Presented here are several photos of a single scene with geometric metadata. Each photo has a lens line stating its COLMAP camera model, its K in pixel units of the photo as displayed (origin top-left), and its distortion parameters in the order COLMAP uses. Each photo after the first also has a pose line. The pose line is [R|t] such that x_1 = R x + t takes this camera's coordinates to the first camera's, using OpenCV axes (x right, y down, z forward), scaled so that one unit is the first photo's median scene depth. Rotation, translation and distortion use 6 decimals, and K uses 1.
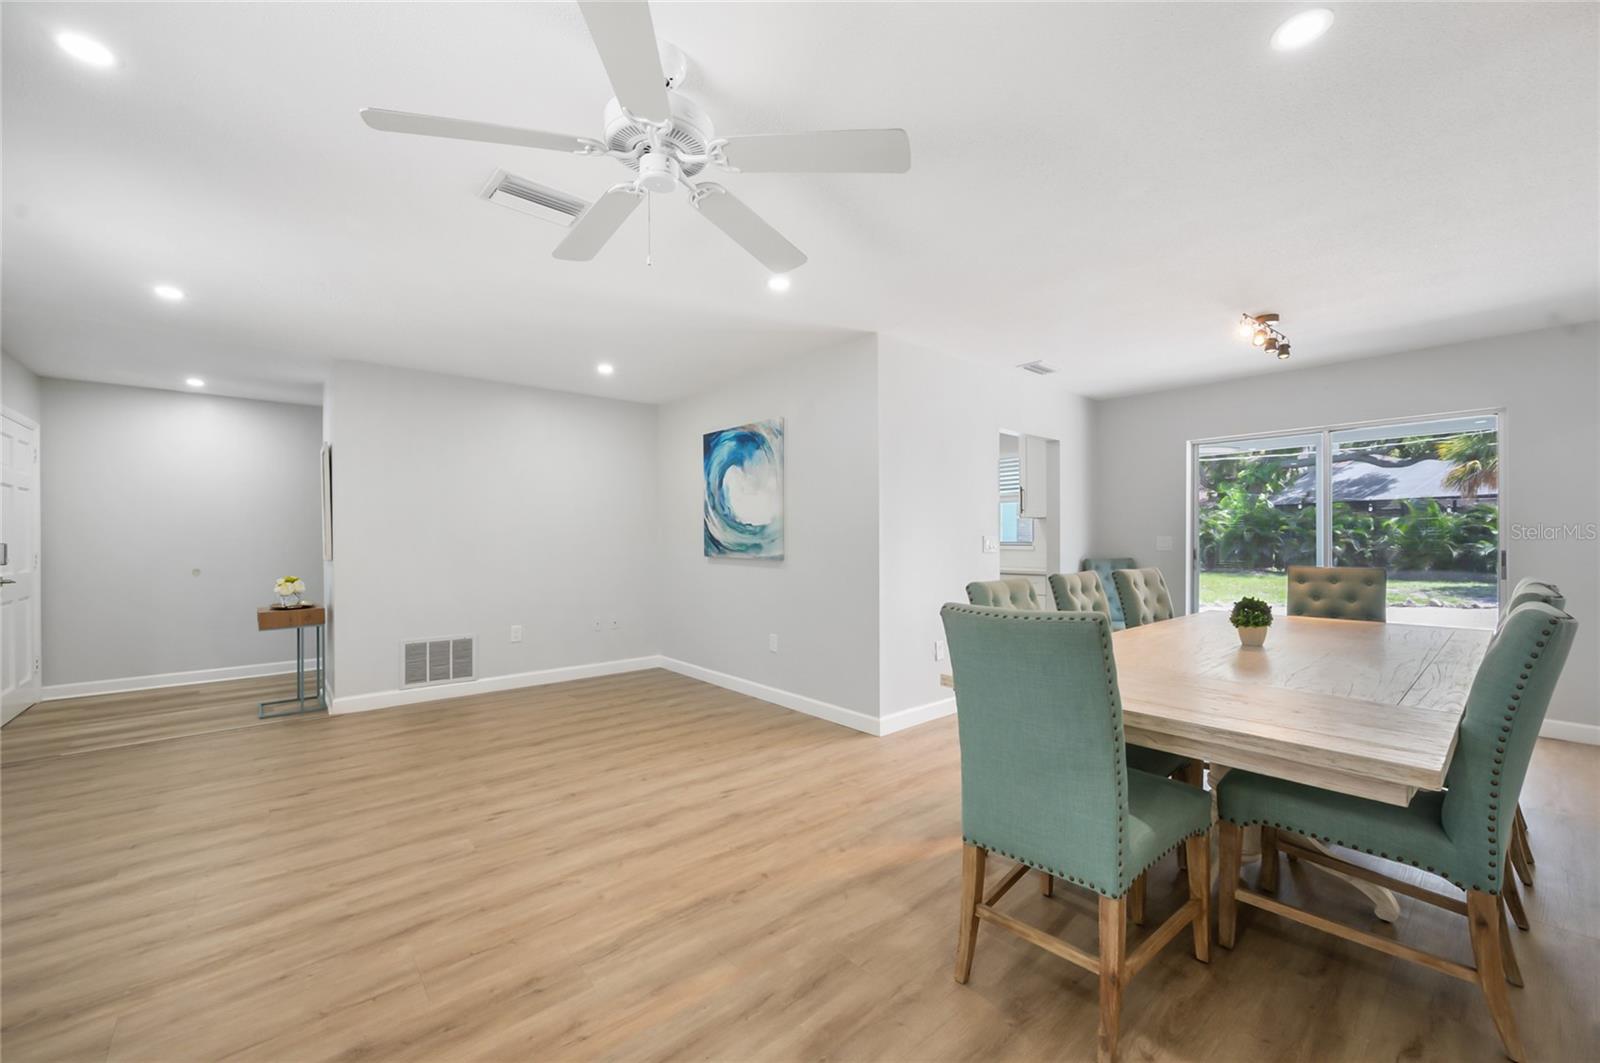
lens RADIAL K [[639.0, 0, 805.2], [0, 639.0, 538.1], [0, 0, 1]] dist [0.000283, 0.000071]
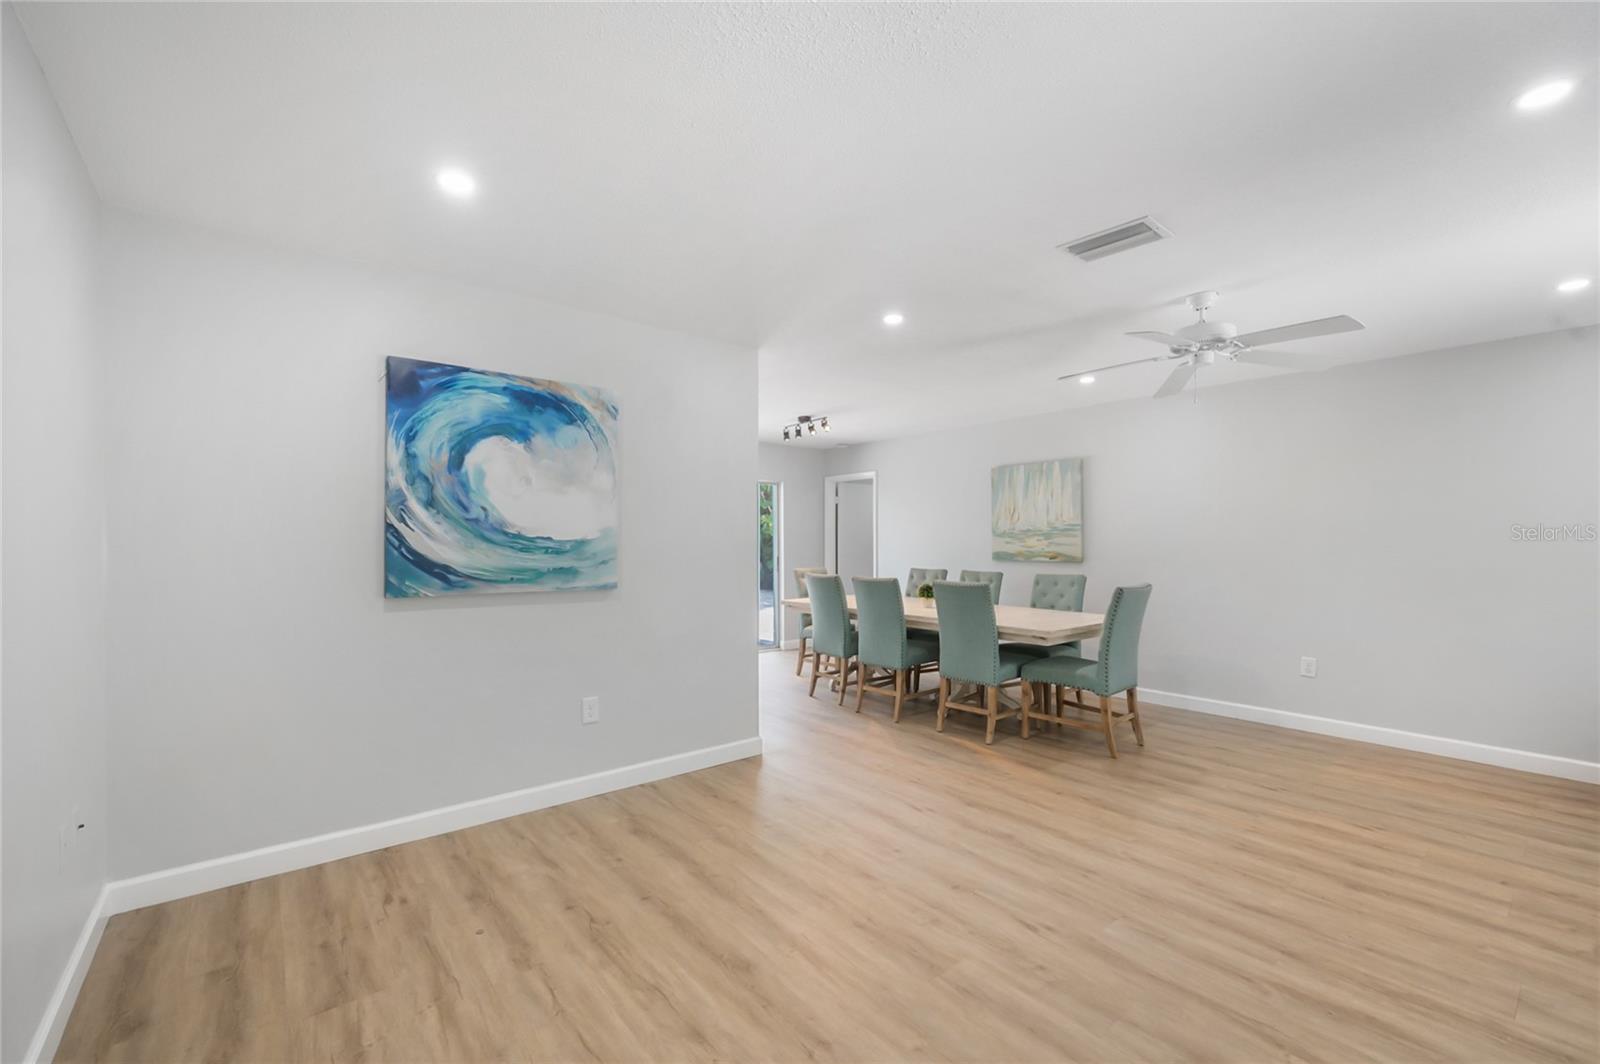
lens RADIAL K [[666.1, 0, 805.2], [0, 666.1, 543.1], [0, 0, 1]] dist [-0.000798, -0.000037]
pose [[0.017173, -0.000126, 0.999853, -0.782965], [-0.001377, 0.999999, 0.000150, -0.017440], [-0.999852, -0.001379, 0.017173, 0.769068]]
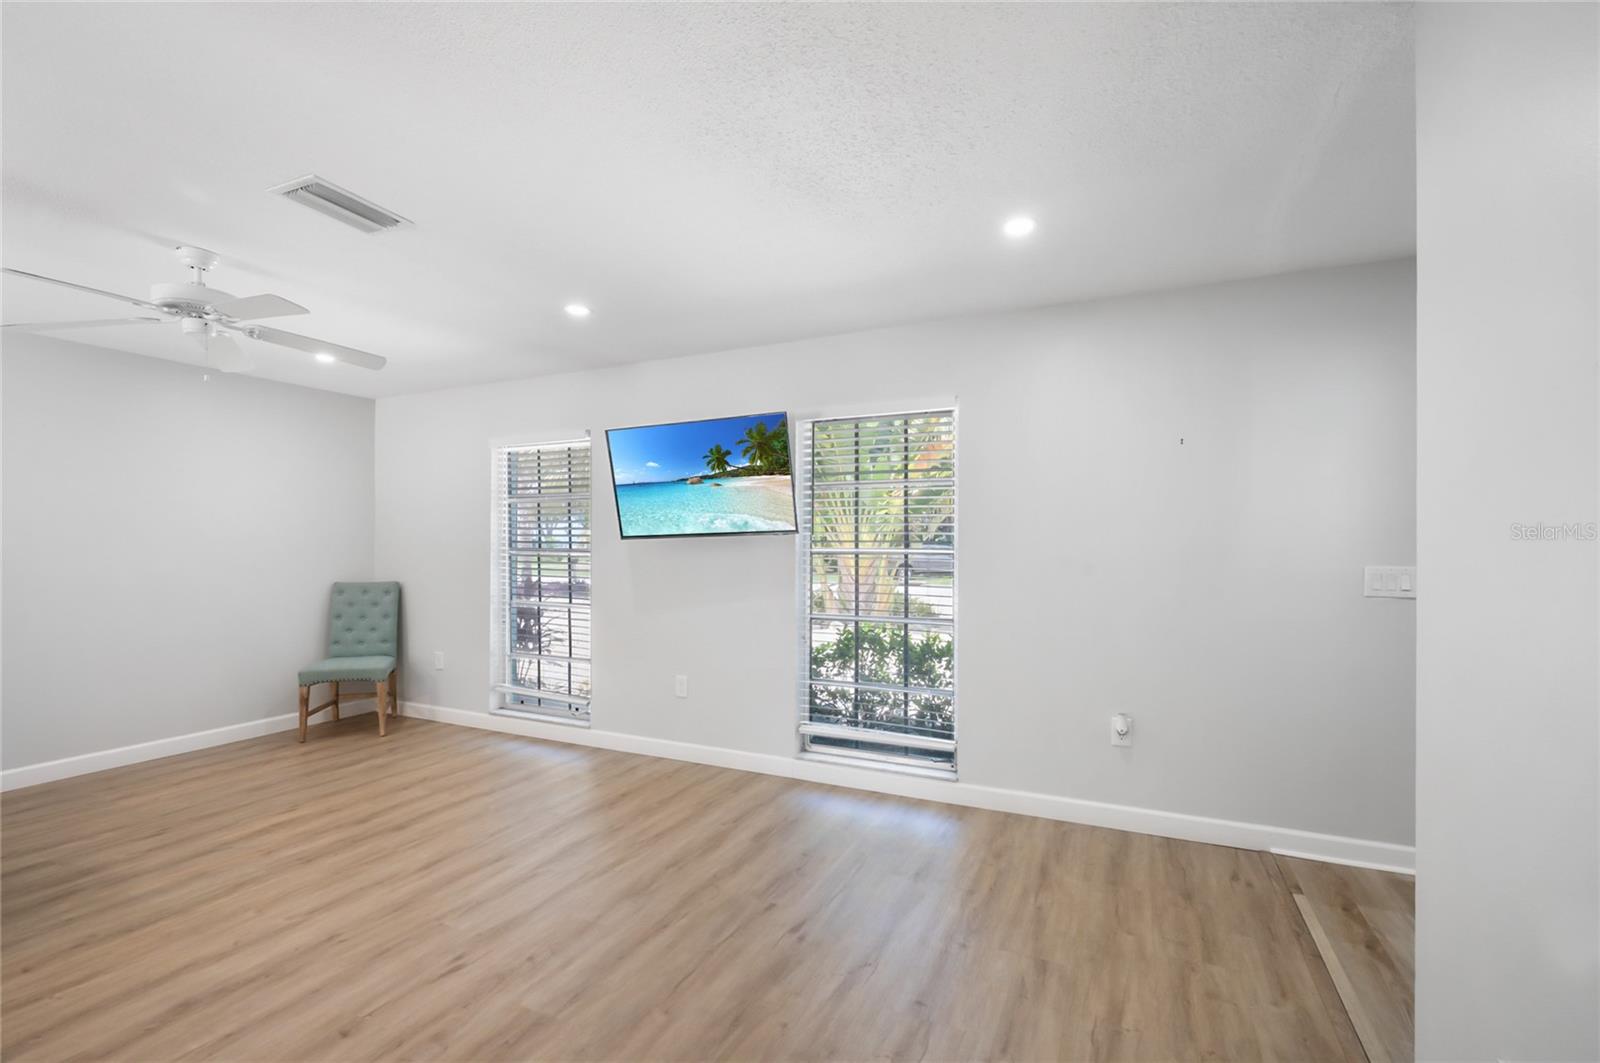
lens RADIAL K [[690.0, 0, 801.9], [0, 690.0, 549.5], [0, 0, 1]] dist [0.000423, 0.000094]
pose [[-0.912593, 0.003332, -0.408856, -0.316167], [0.002595, 0.999994, 0.002357, -0.017940], [0.408861, 0.001090, -0.912596, 1.128808]]
